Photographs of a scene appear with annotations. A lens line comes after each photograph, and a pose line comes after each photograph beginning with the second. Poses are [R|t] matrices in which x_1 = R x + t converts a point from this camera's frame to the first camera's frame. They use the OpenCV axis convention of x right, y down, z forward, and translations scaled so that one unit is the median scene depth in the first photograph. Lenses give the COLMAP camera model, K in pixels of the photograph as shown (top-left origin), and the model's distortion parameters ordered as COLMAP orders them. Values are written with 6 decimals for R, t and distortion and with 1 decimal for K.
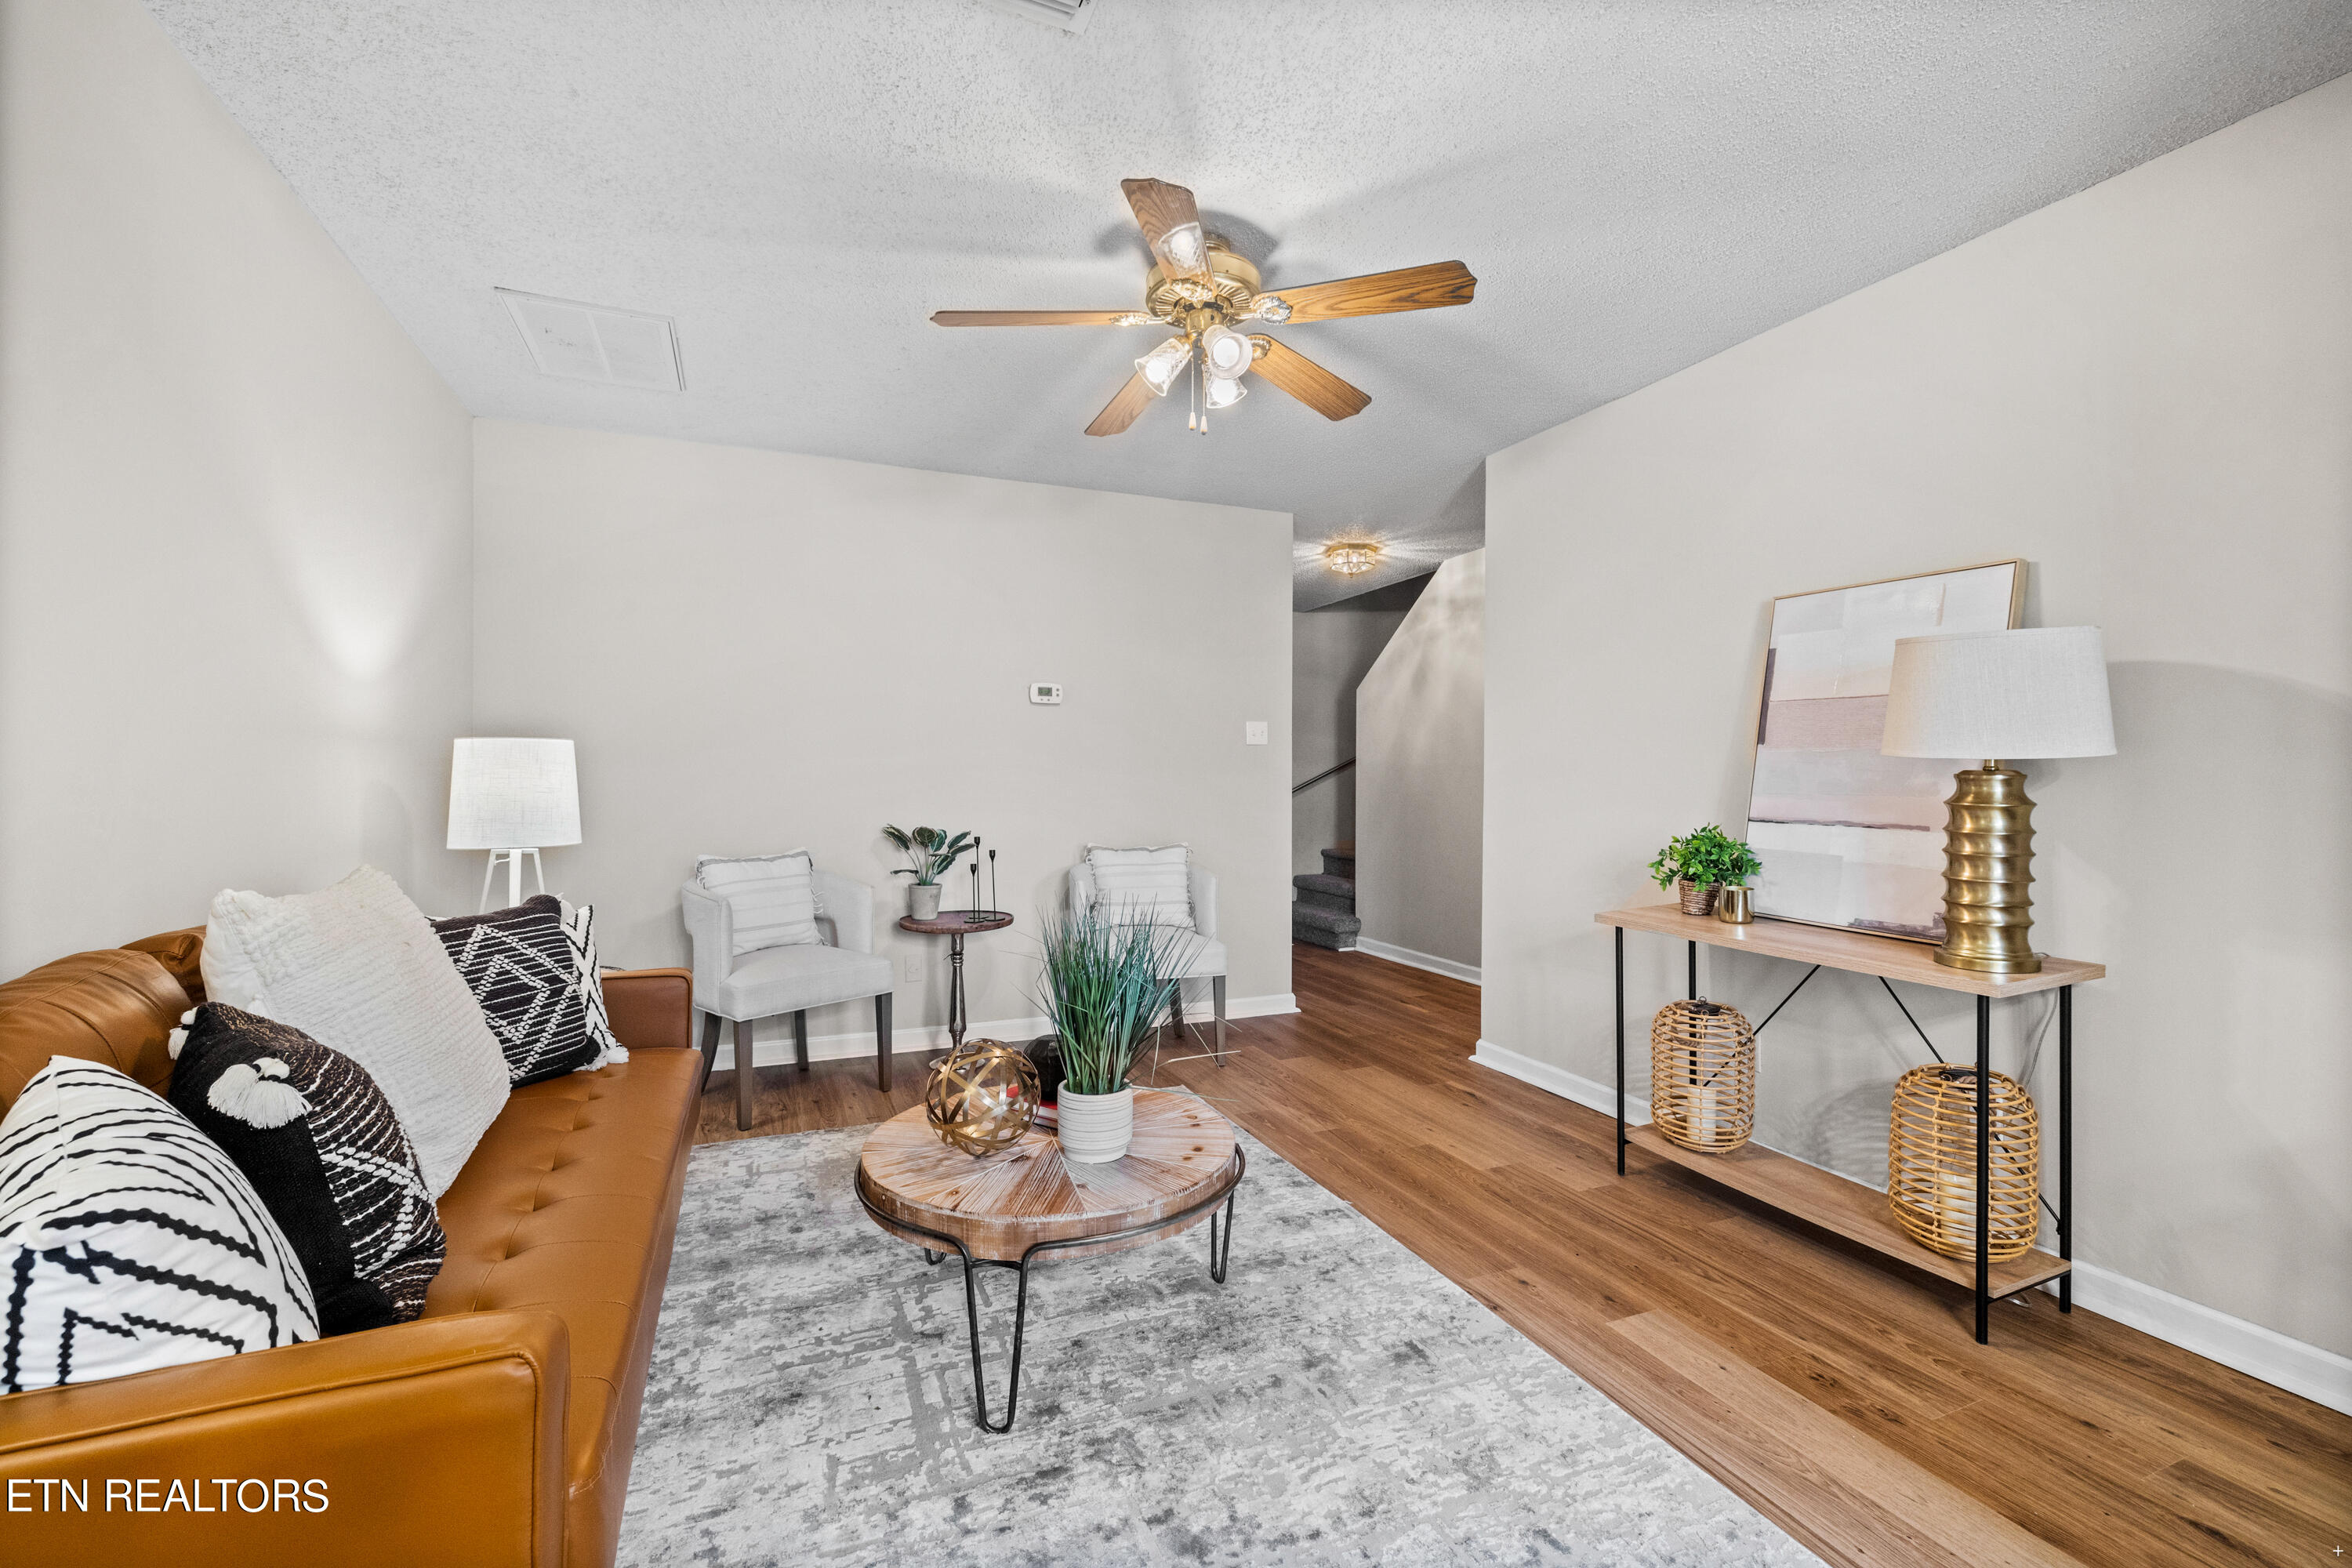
lens RADIAL K [[990.1, 0, 1176.0], [0, 990.1, 784.0], [0, 0, 1]] dist [0.001389, 0.000042]
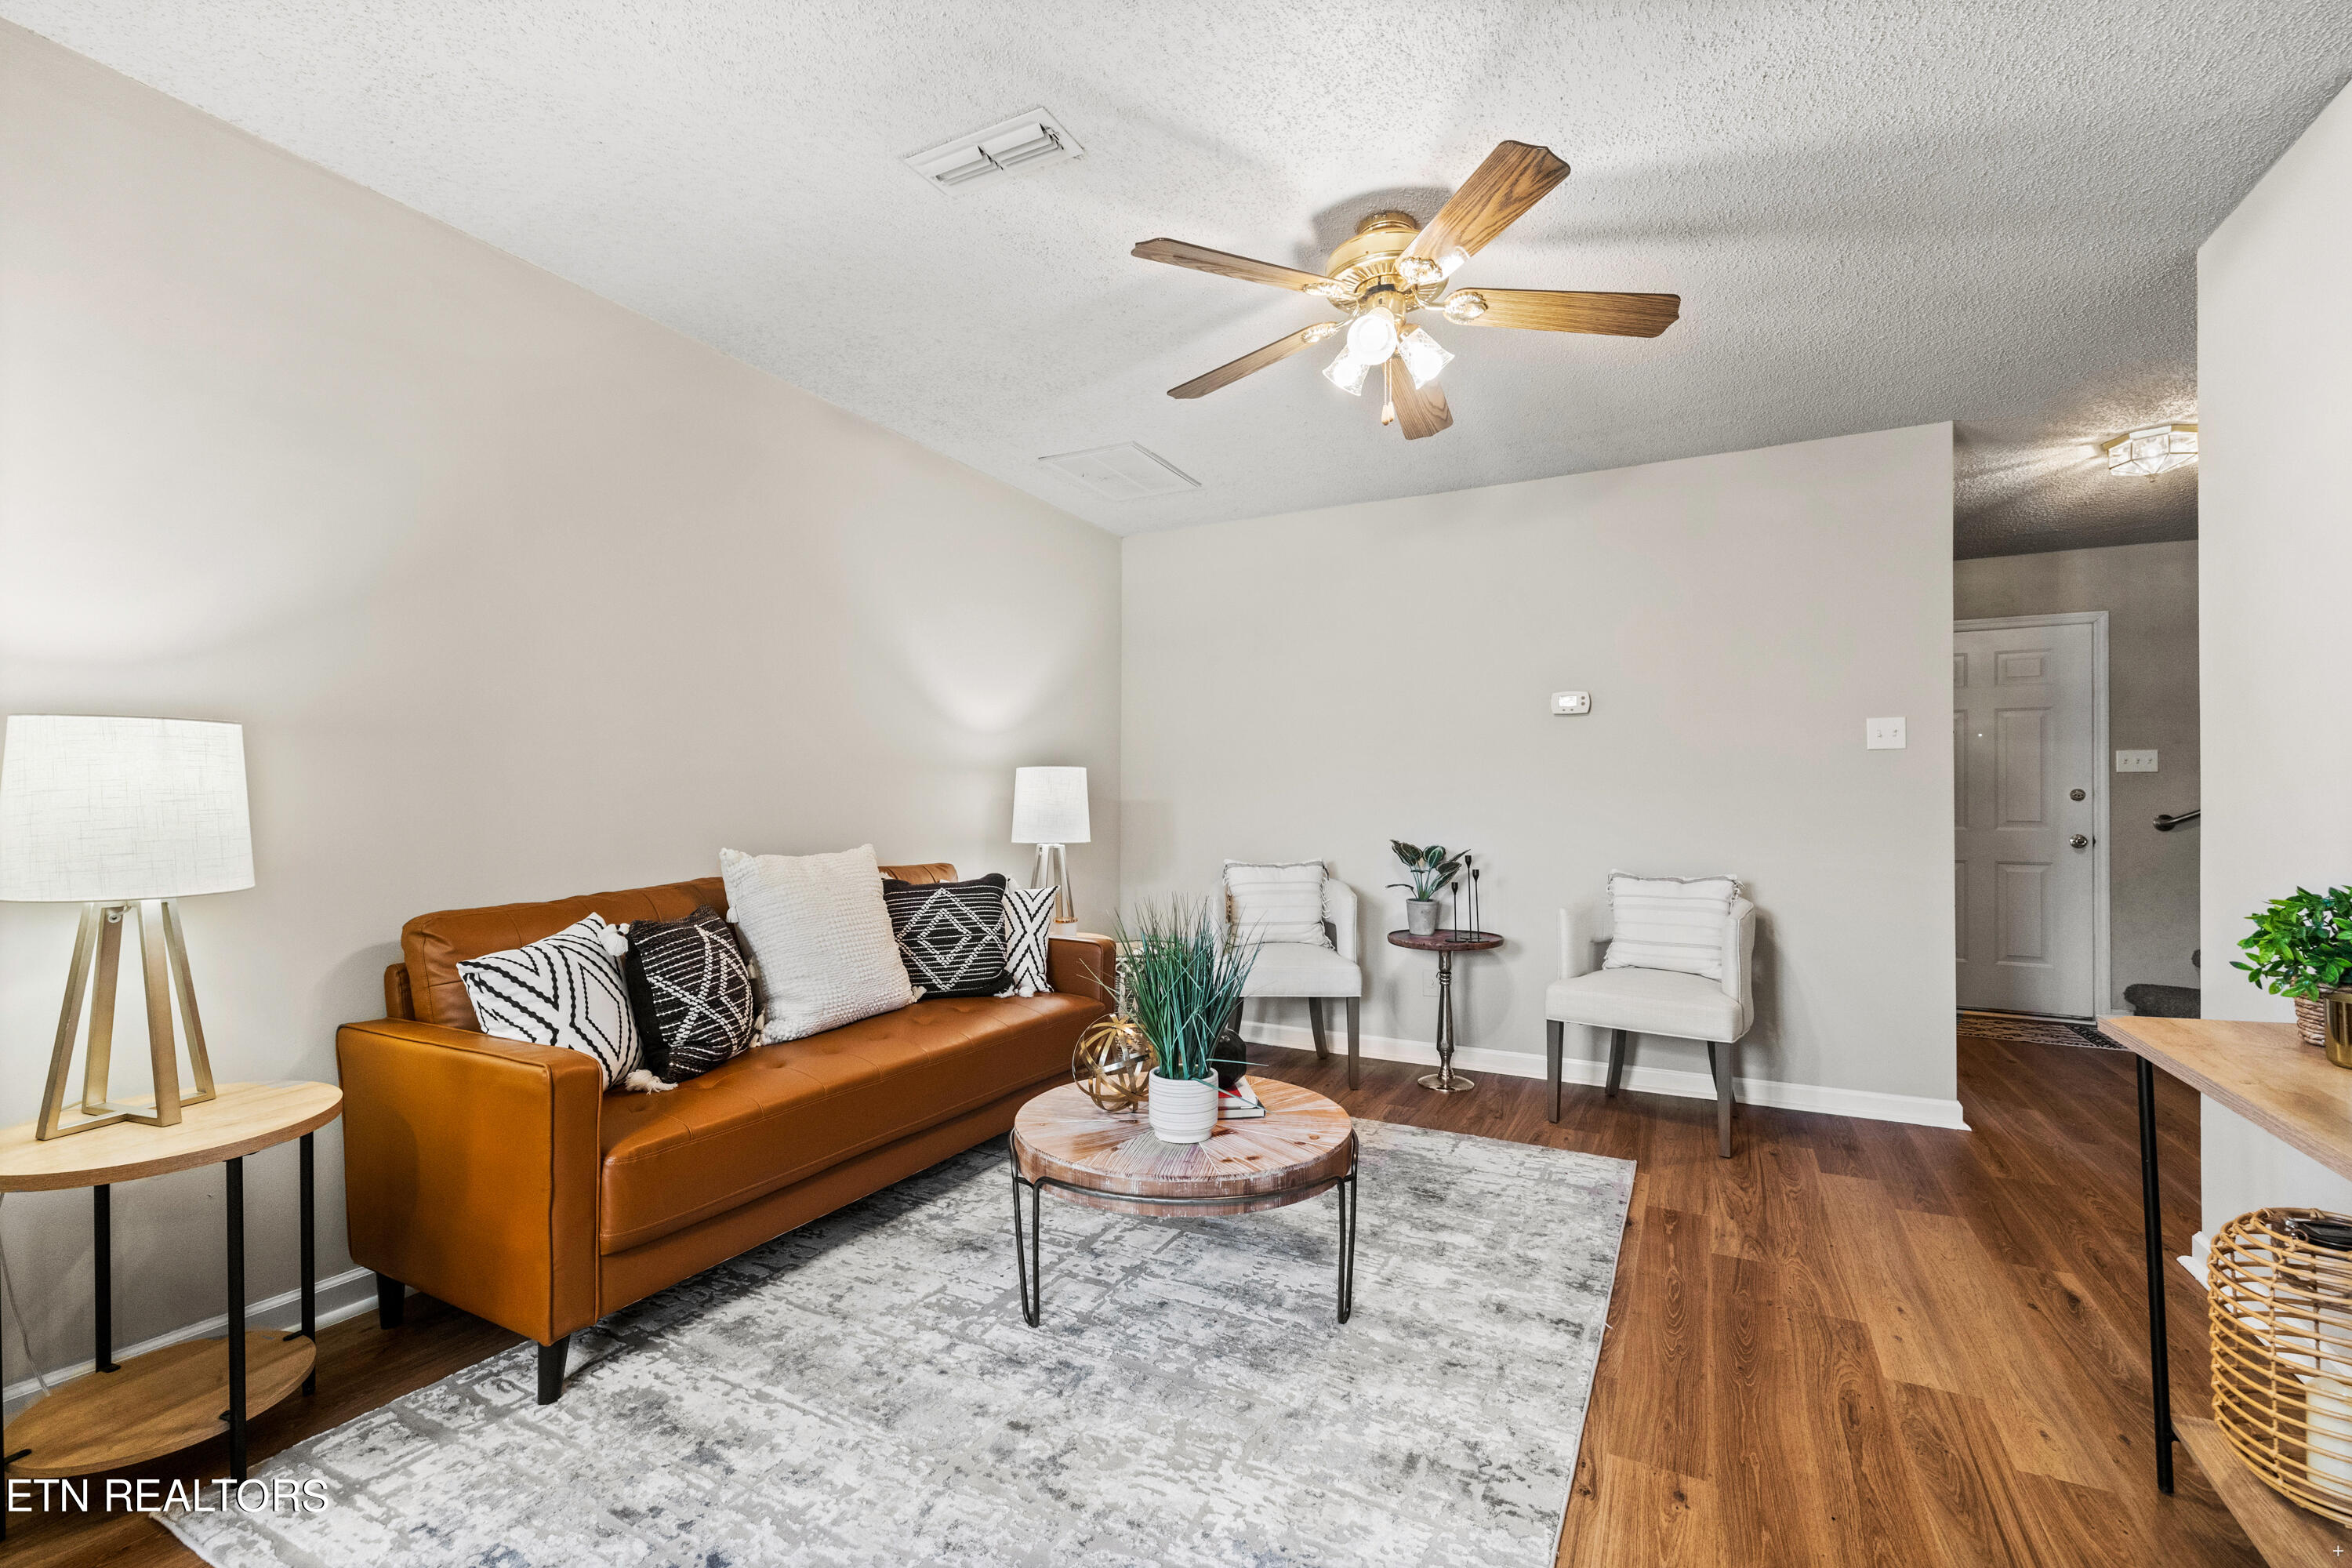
lens RADIAL K [[1006.6, 0, 1176.0], [0, 1006.6, 784.0], [0, 0, 1]] dist [-0.000494, 0.000070]
pose [[0.638439, -0.015676, -0.769513, 0.696691], [-0.004014, 0.999711, -0.023696, 0.014535], [0.769662, 0.018218, 0.638191, 0.261605]]
